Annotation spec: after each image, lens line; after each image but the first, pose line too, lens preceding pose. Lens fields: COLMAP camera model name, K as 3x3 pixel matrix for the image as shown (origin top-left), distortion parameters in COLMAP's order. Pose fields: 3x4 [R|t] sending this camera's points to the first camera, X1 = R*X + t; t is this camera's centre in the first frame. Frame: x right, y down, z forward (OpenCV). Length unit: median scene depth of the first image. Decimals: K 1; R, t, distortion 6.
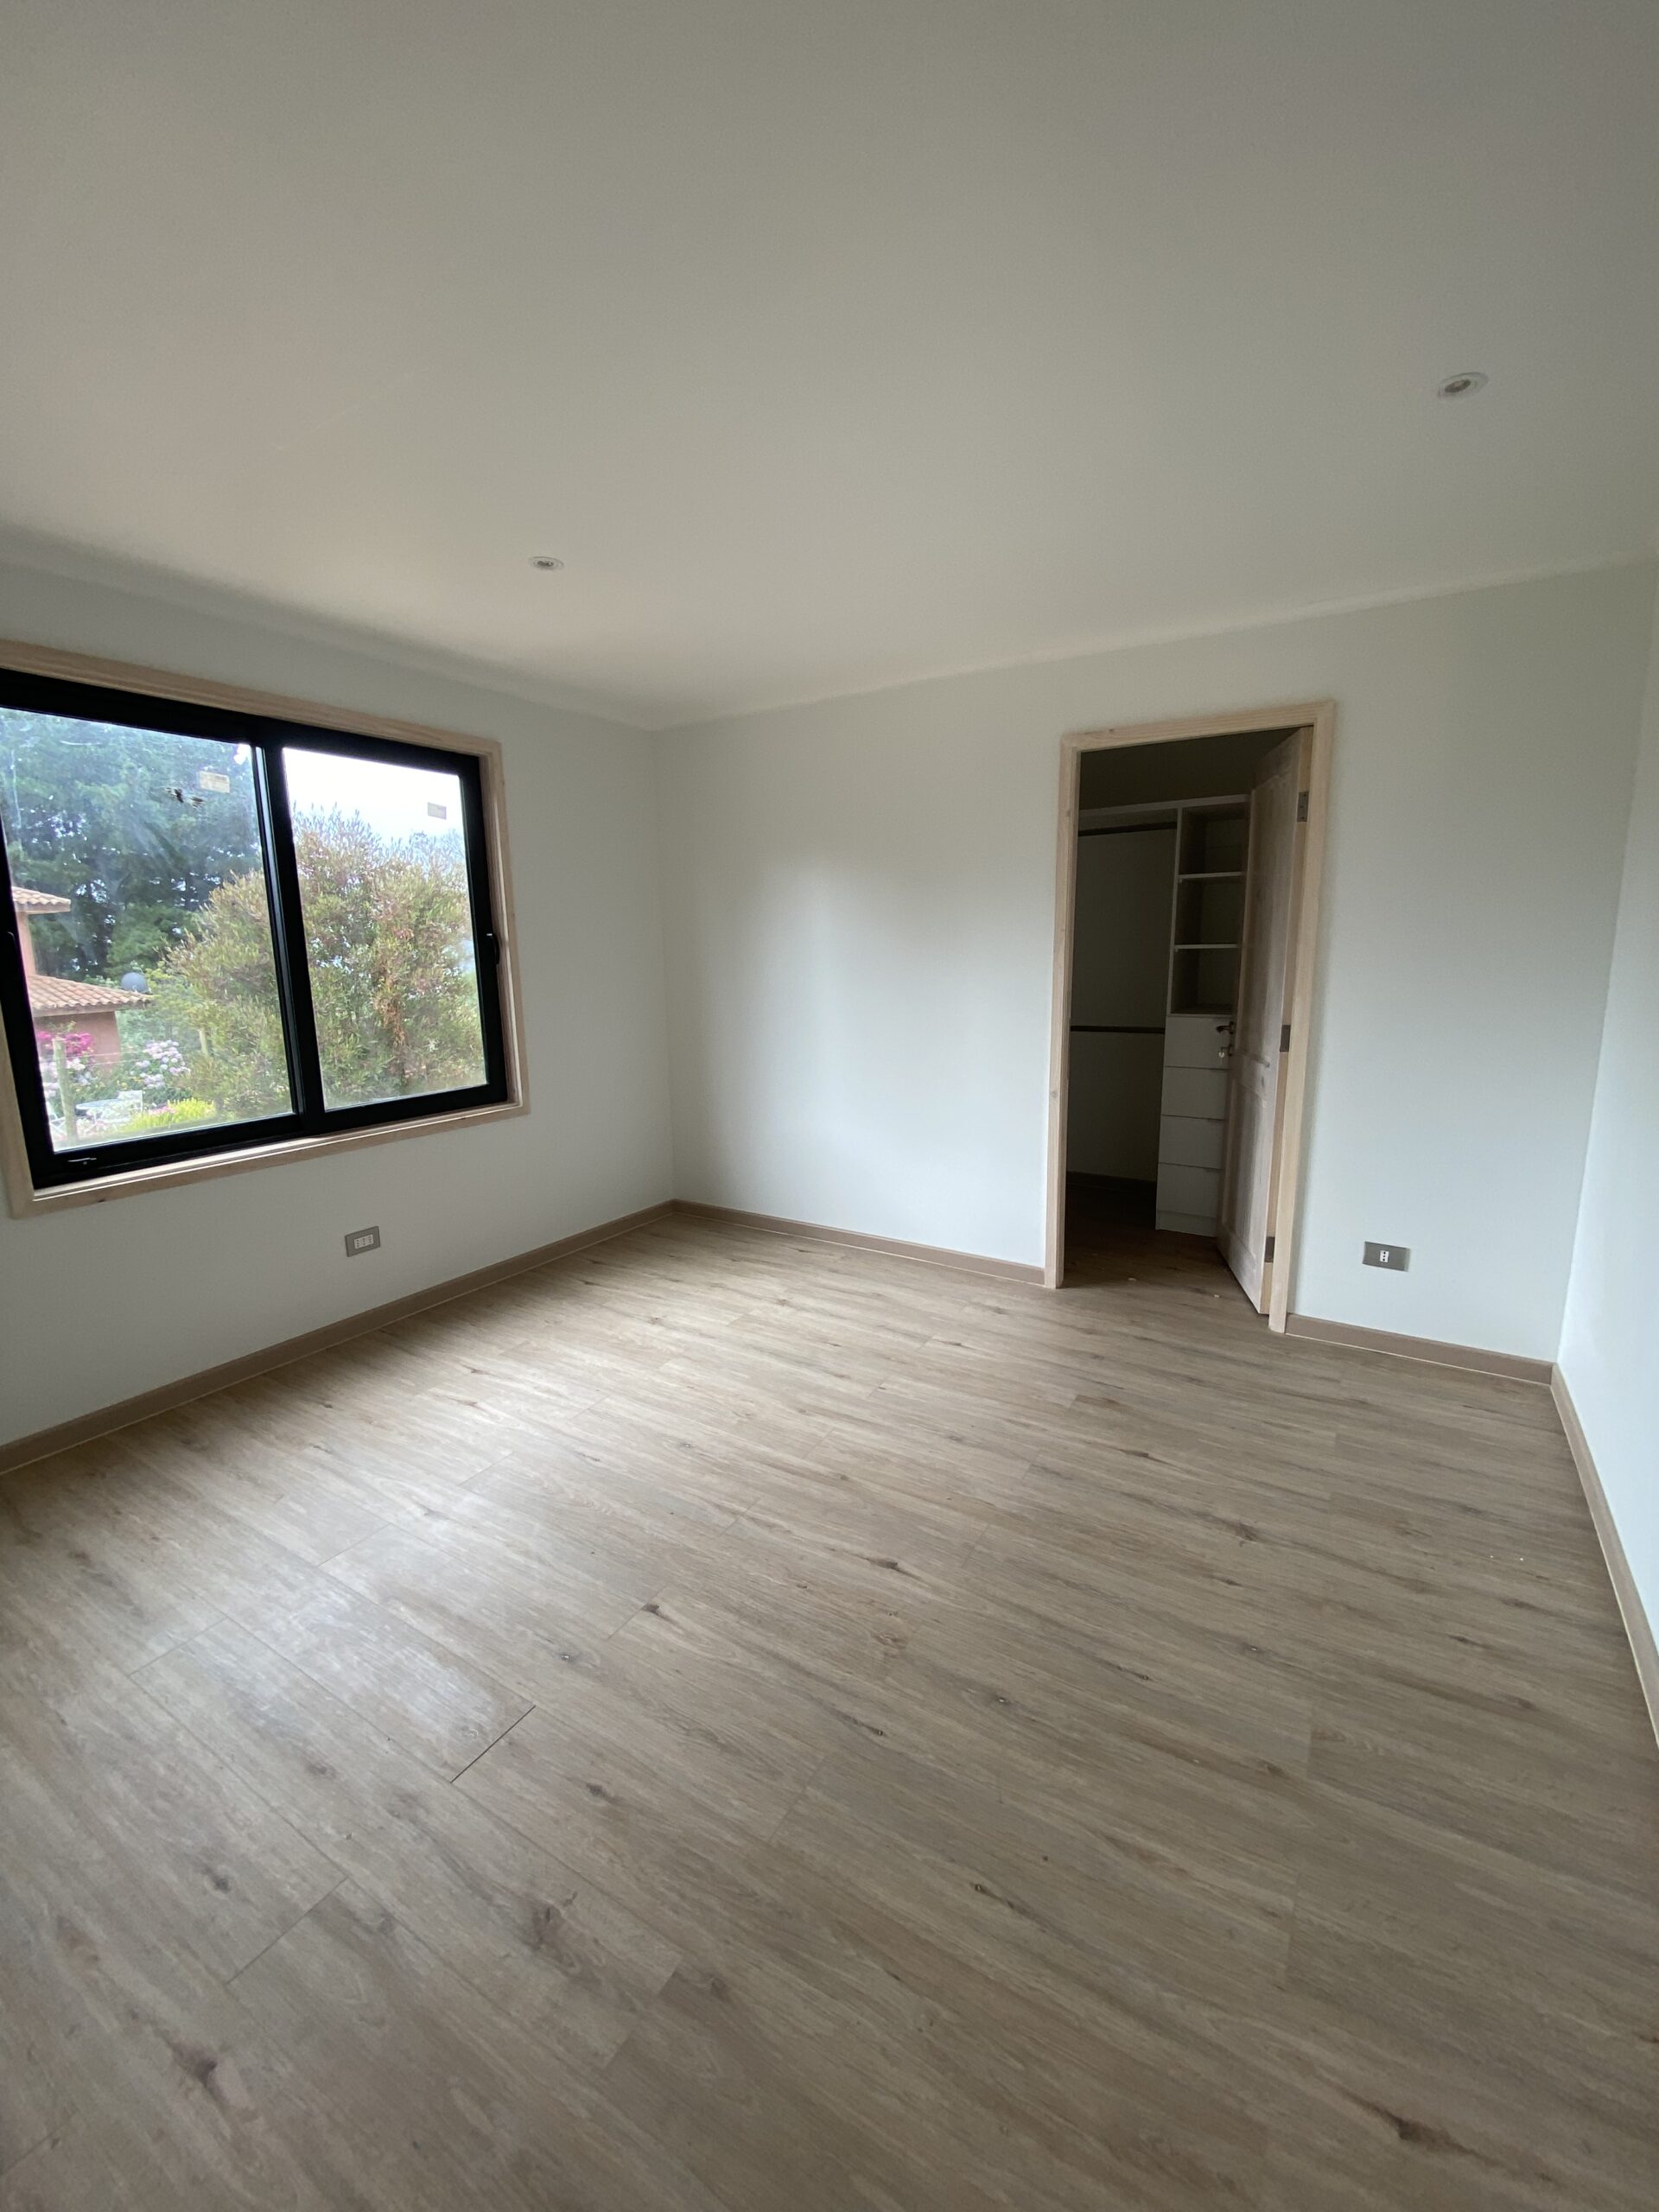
lens RADIAL K [[895.3, 0, 822.0], [0, 895.3, 1102.6], [0, 0, 1]] dist [0.008925, -0.012597]
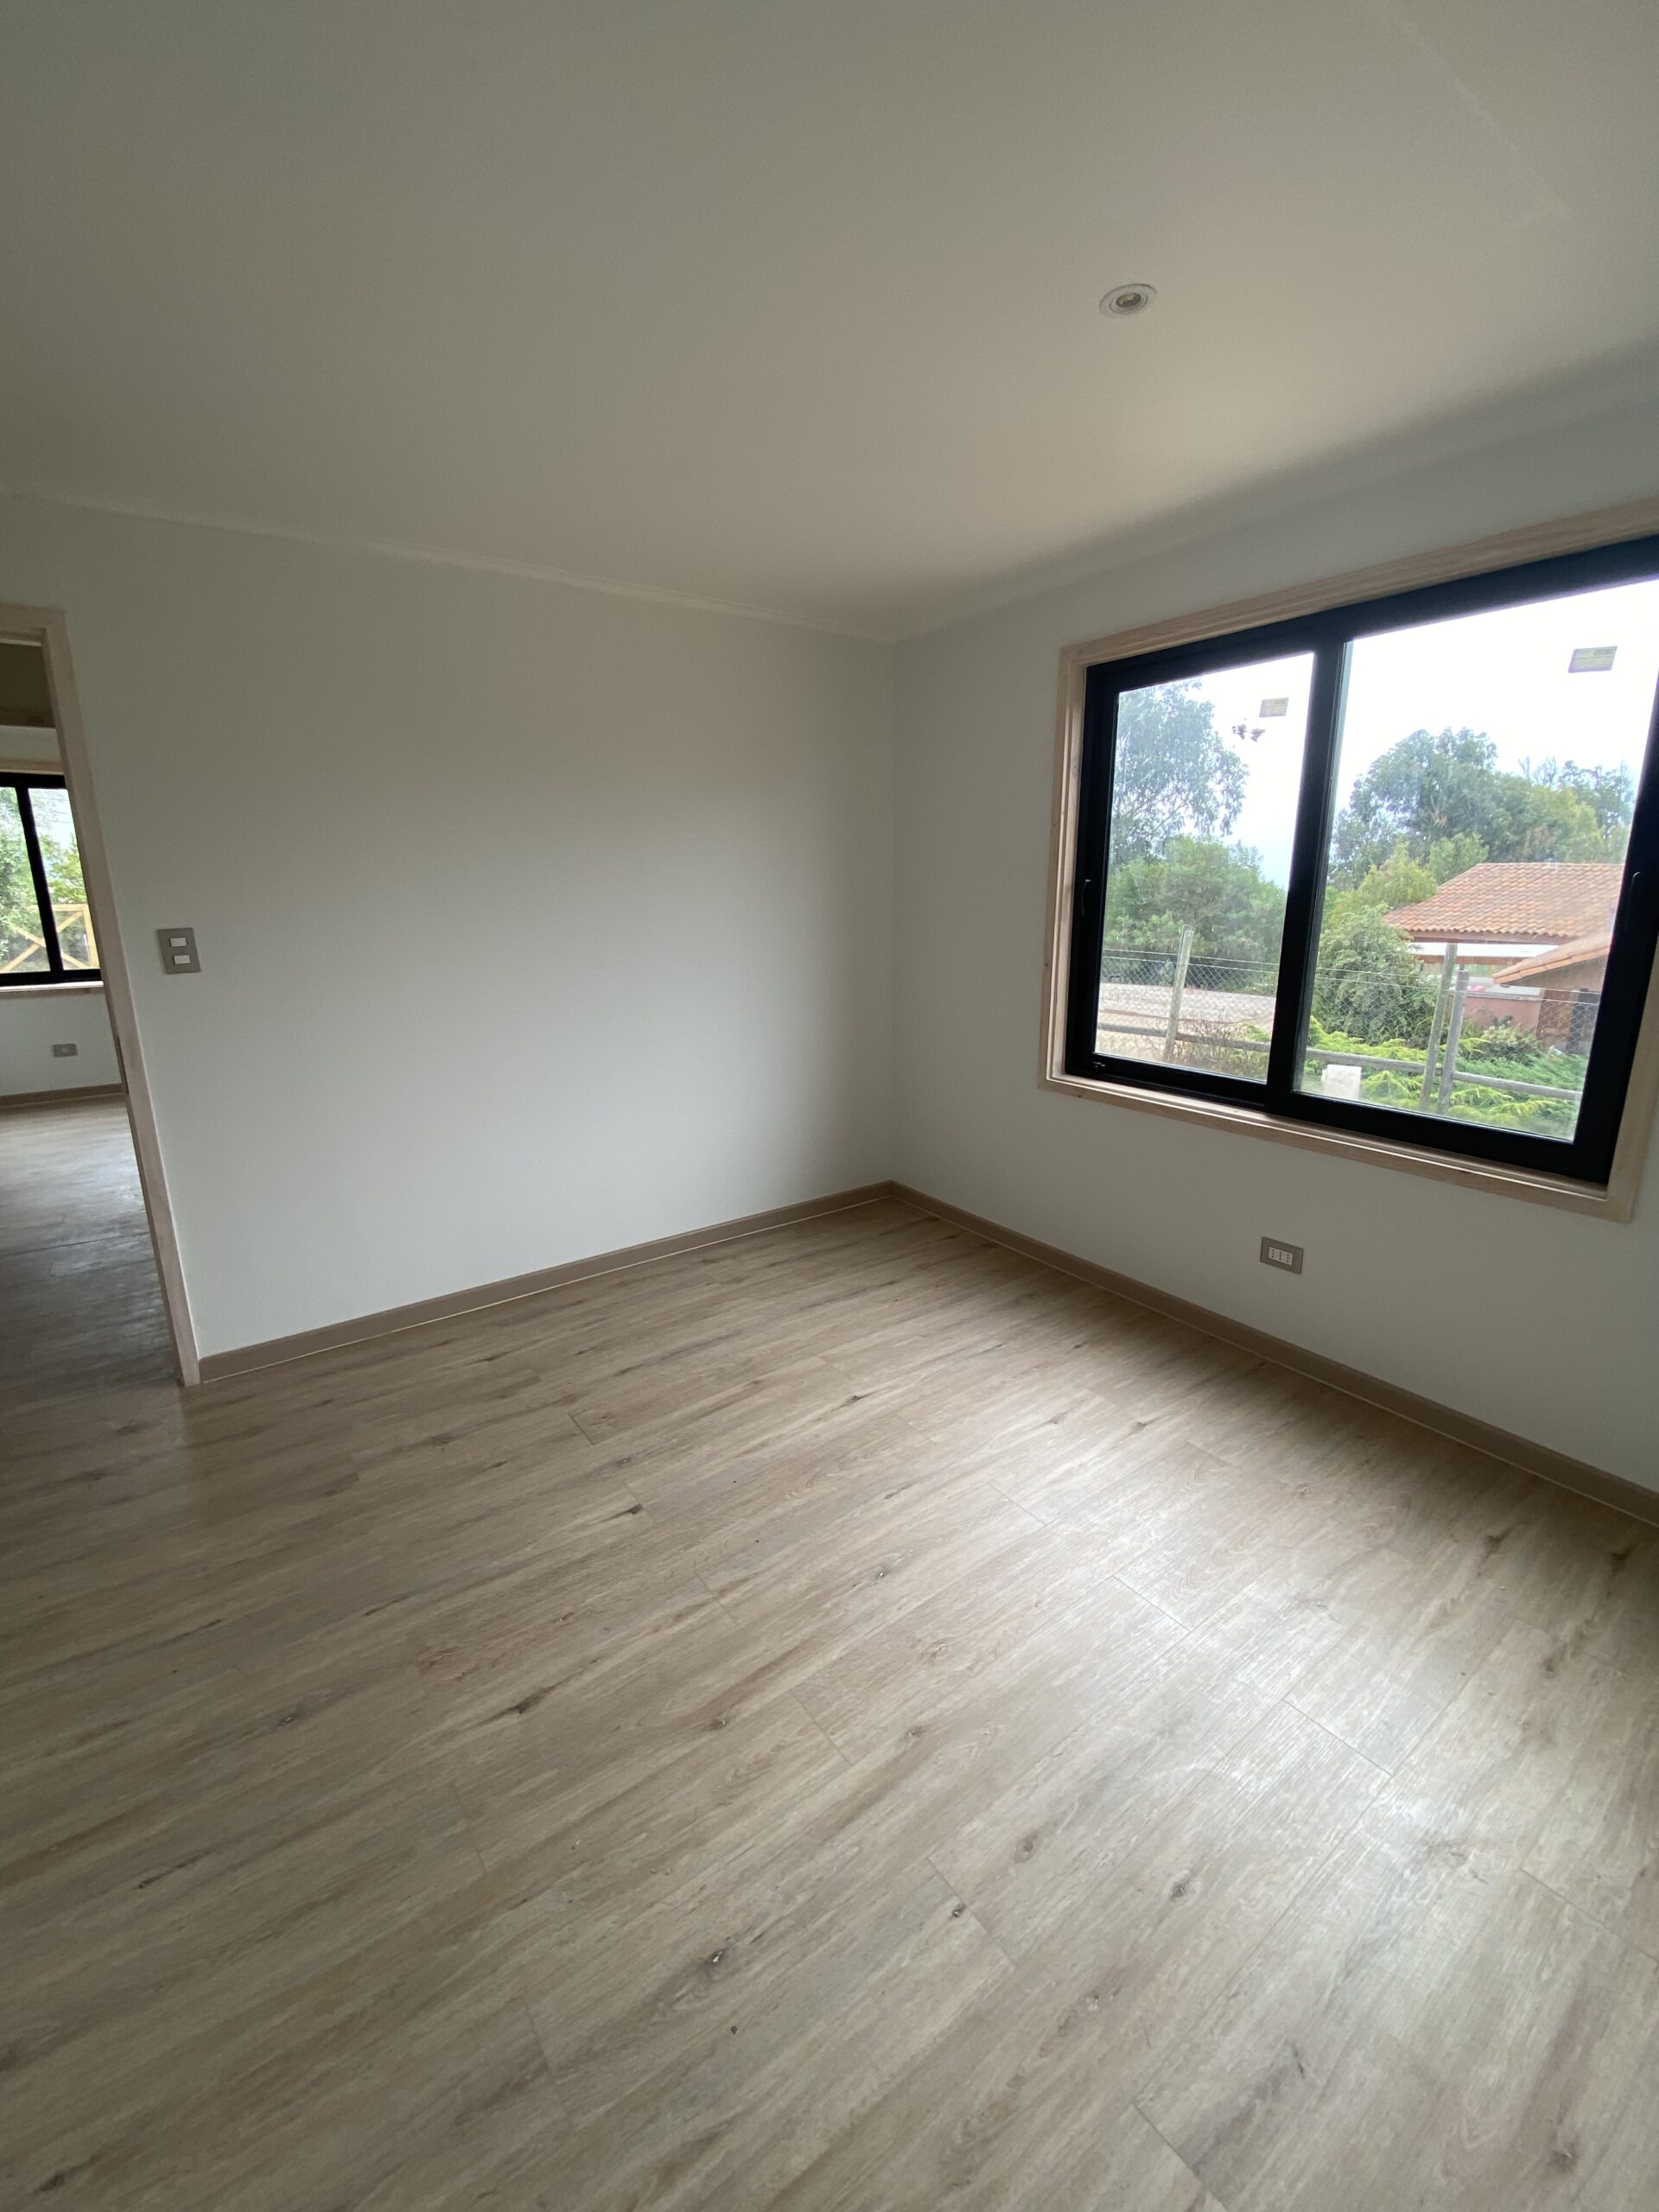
lens RADIAL K [[895.3, 0, 832.8], [0, 895.3, 1099.6], [0, 0, 1]] dist [0.008925, -0.012597]
pose [[-0.373120, 0.238594, -0.896579, 0.501694], [-0.154769, 0.936820, 0.313711, -0.251926], [0.914783, 0.255814, -0.312619, 1.222669]]
